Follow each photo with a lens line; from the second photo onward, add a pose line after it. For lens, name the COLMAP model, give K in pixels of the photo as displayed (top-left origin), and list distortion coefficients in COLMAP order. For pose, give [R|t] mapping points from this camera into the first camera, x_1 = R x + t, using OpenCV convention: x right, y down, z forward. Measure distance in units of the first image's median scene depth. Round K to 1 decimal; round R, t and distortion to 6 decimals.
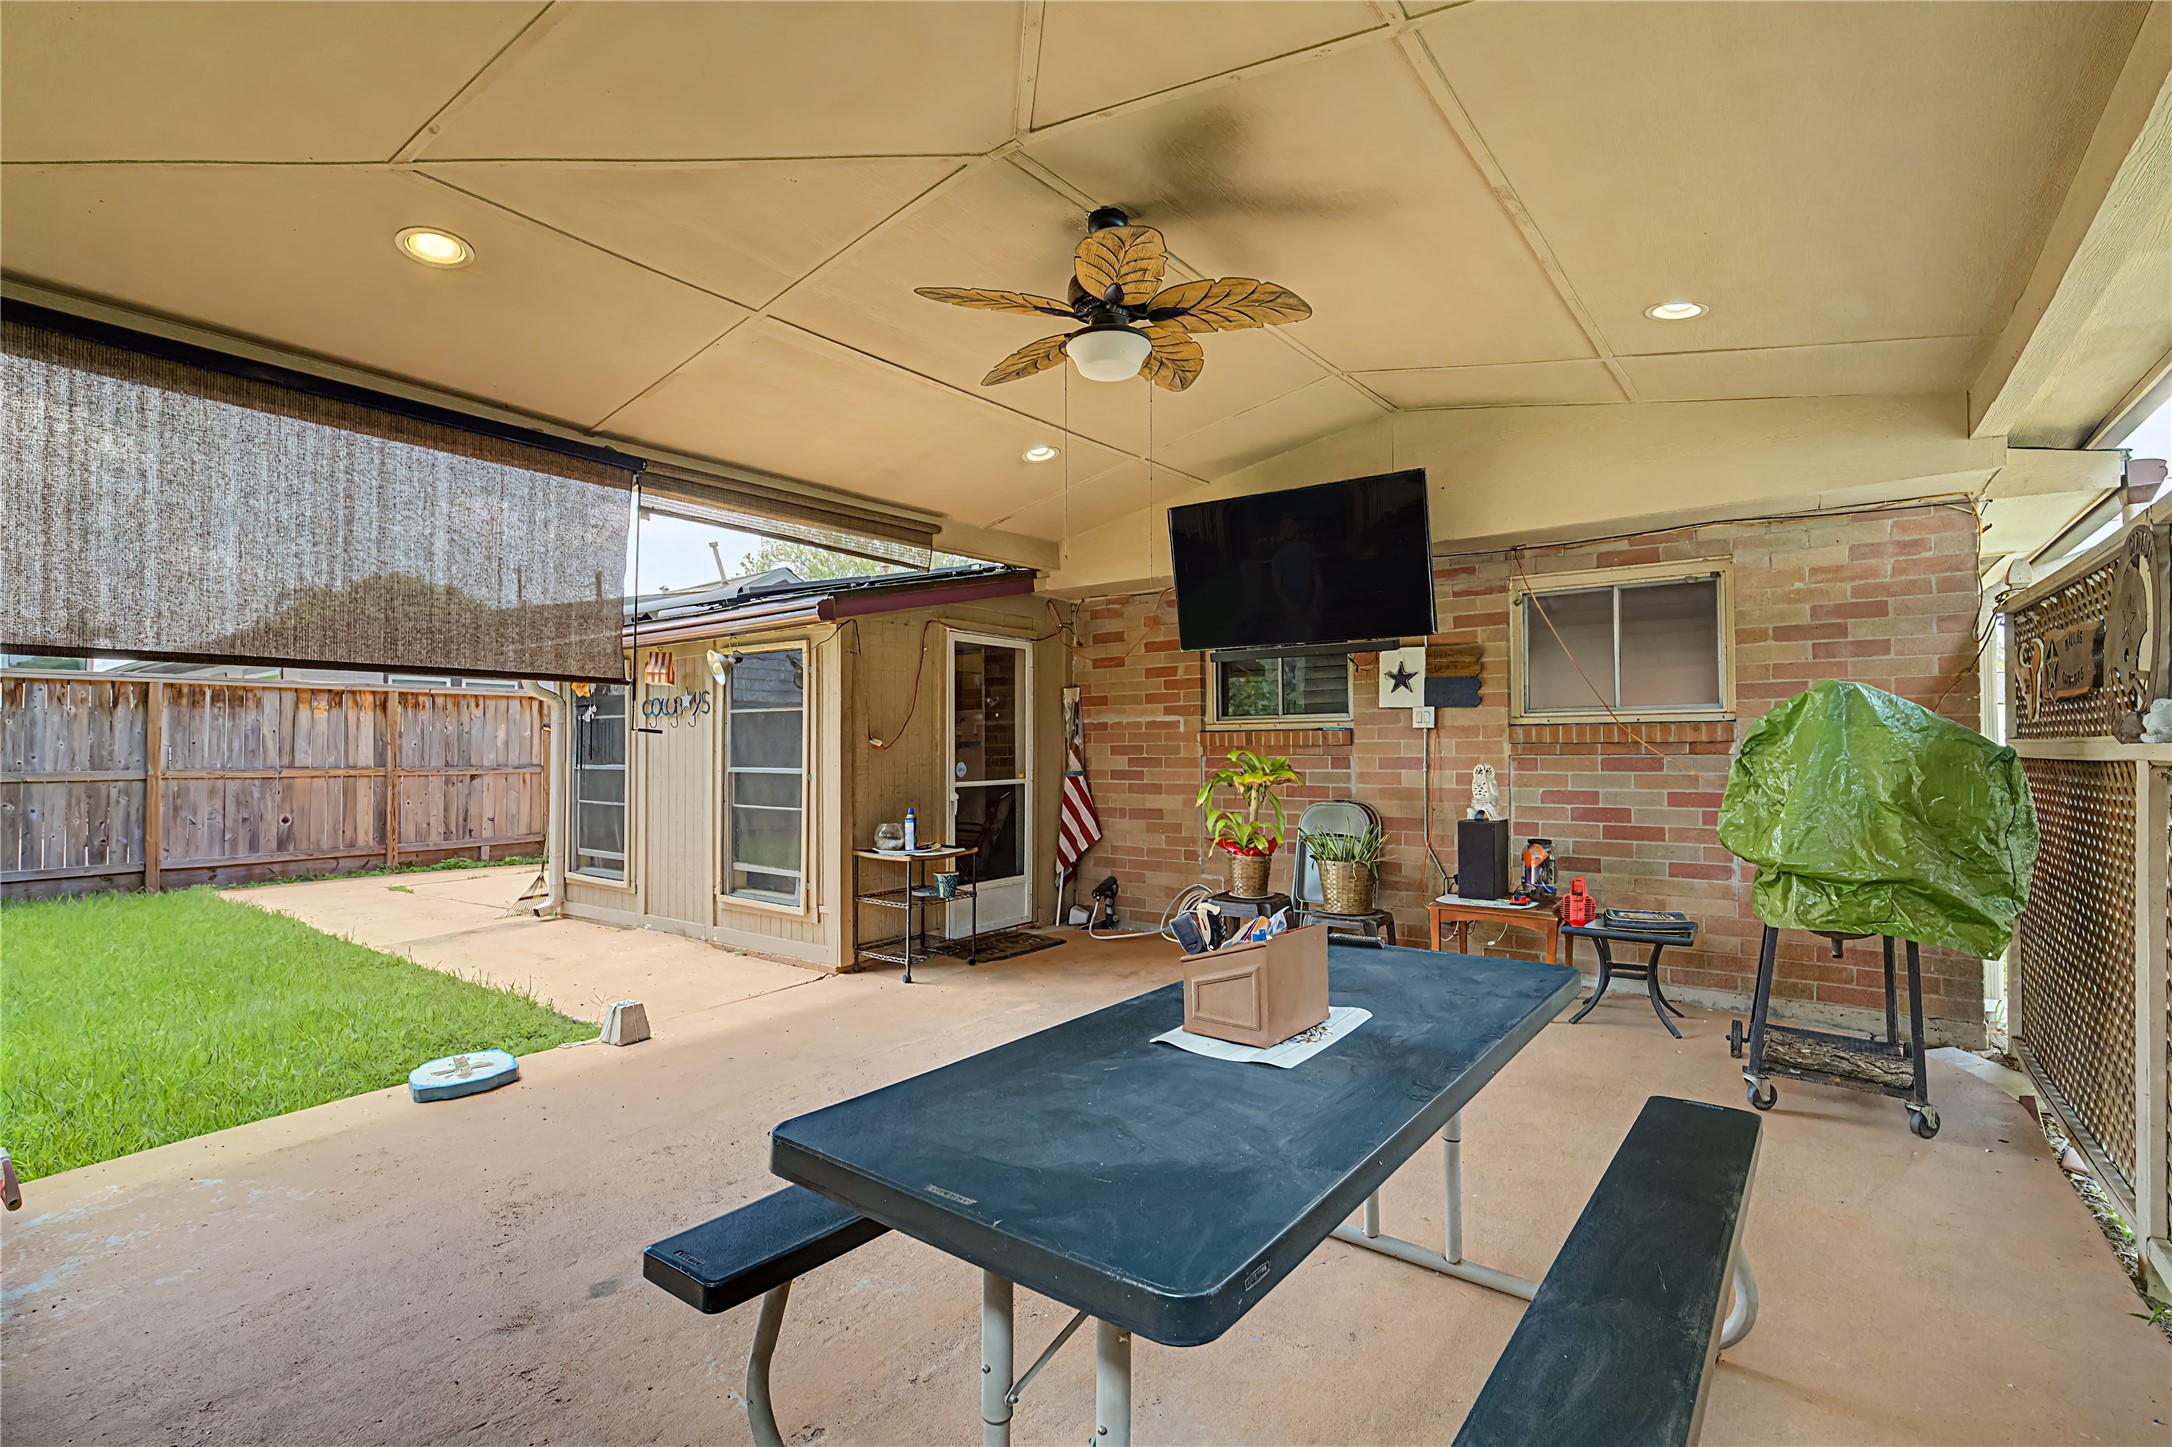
lens RADIAL K [[996.6, 0, 1081.6], [0, 996.6, 725.6], [0, 0, 1]] dist [-0.004004, 0.004682]
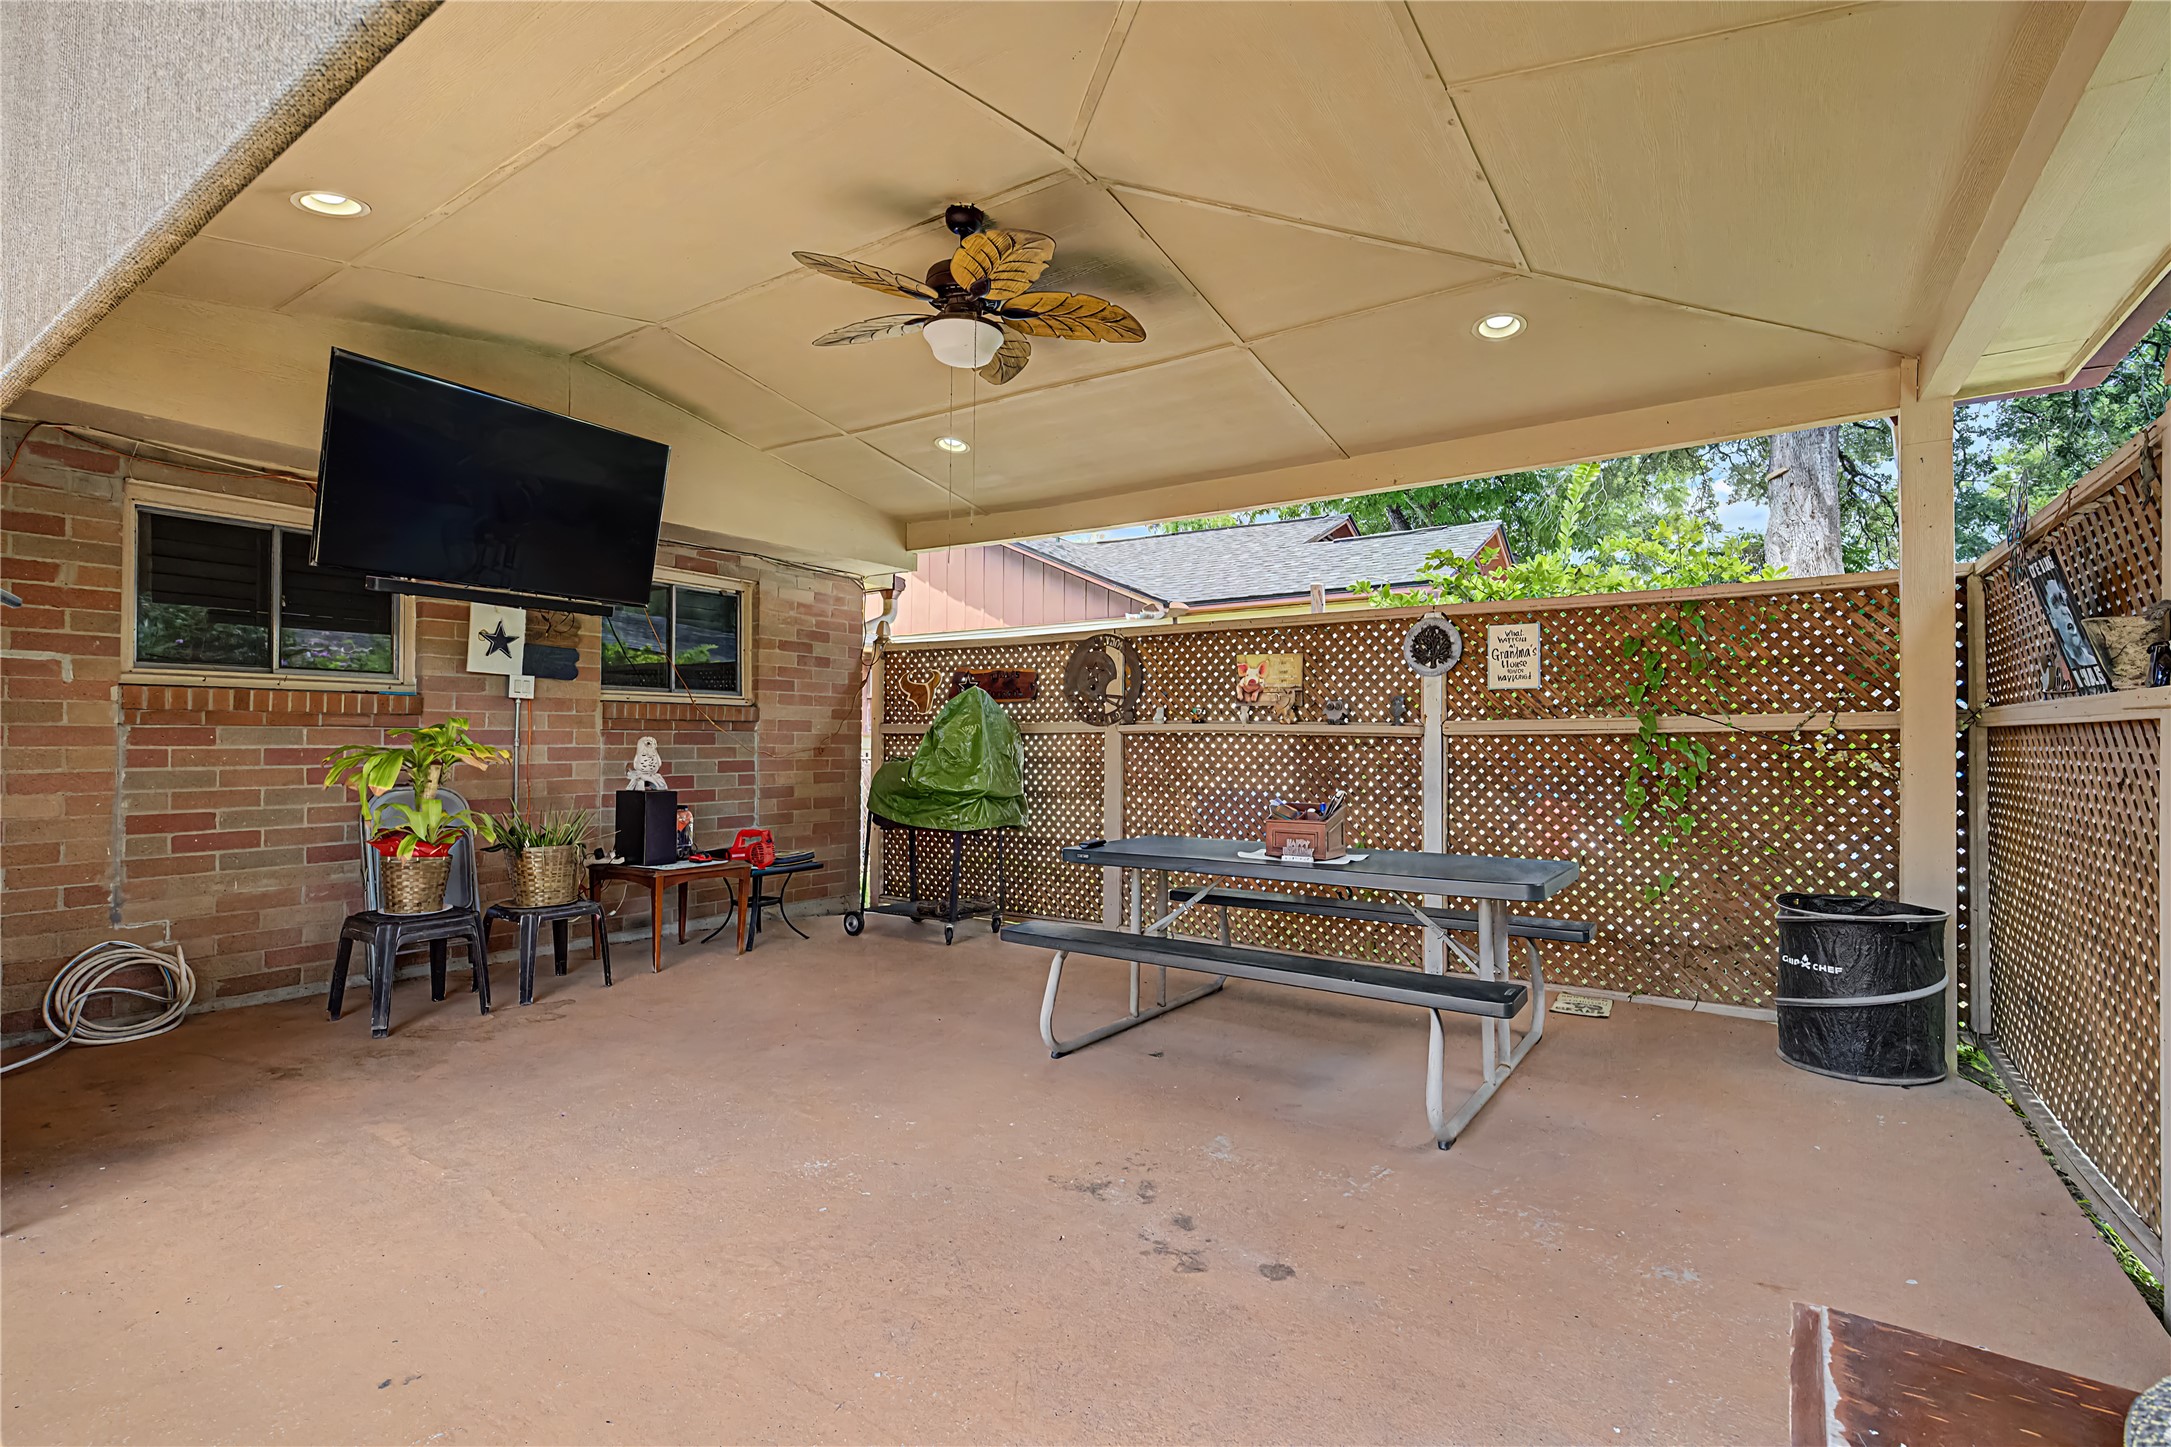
lens RADIAL K [[996.1, 0, 1099.2], [0, 996.1, 722.4], [0, 0, 1]] dist [-0.004004, 0.004682]
pose [[-0.065184, 0.024076, 0.997583, -0.551620], [-0.027290, 0.999292, -0.025901, 0.030836], [-0.997500, -0.028912, -0.064481, 0.489602]]
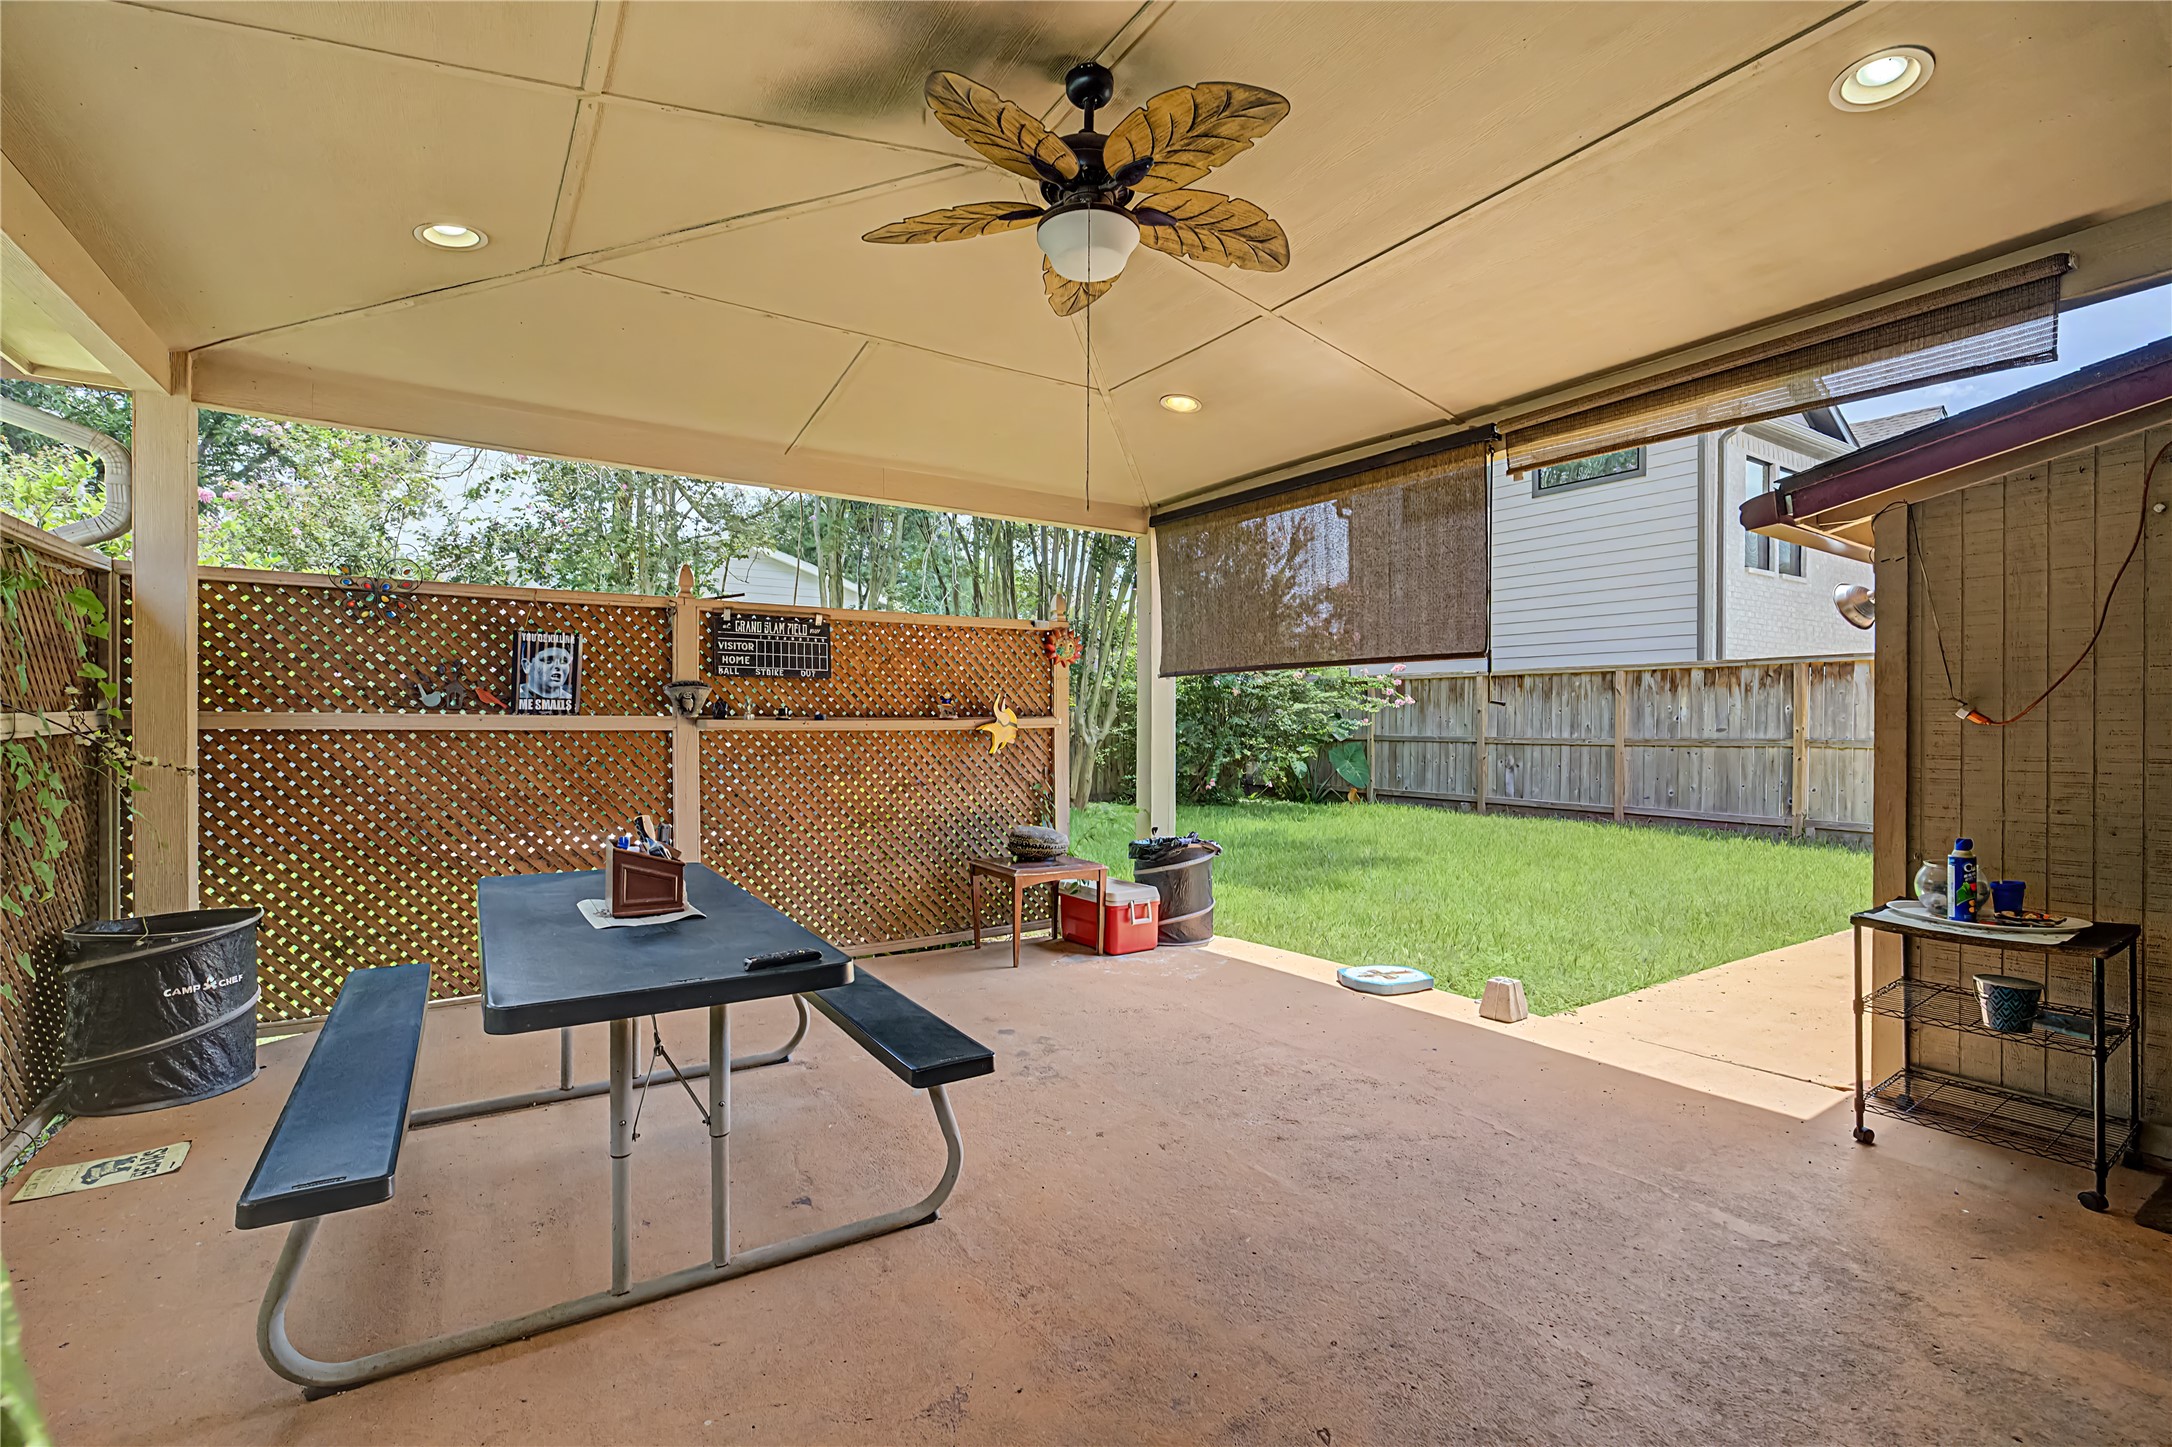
lens RADIAL K [[996.6, 0, 1074.1], [0, 996.6, 725.0], [0, 0, 1]] dist [-0.004004, 0.004682]
pose [[-0.351779, 0.016738, -0.935933, 0.436507], [0.027416, 0.999595, 0.007572, 0.003994], [0.935681, -0.022996, -0.352096, 0.675993]]
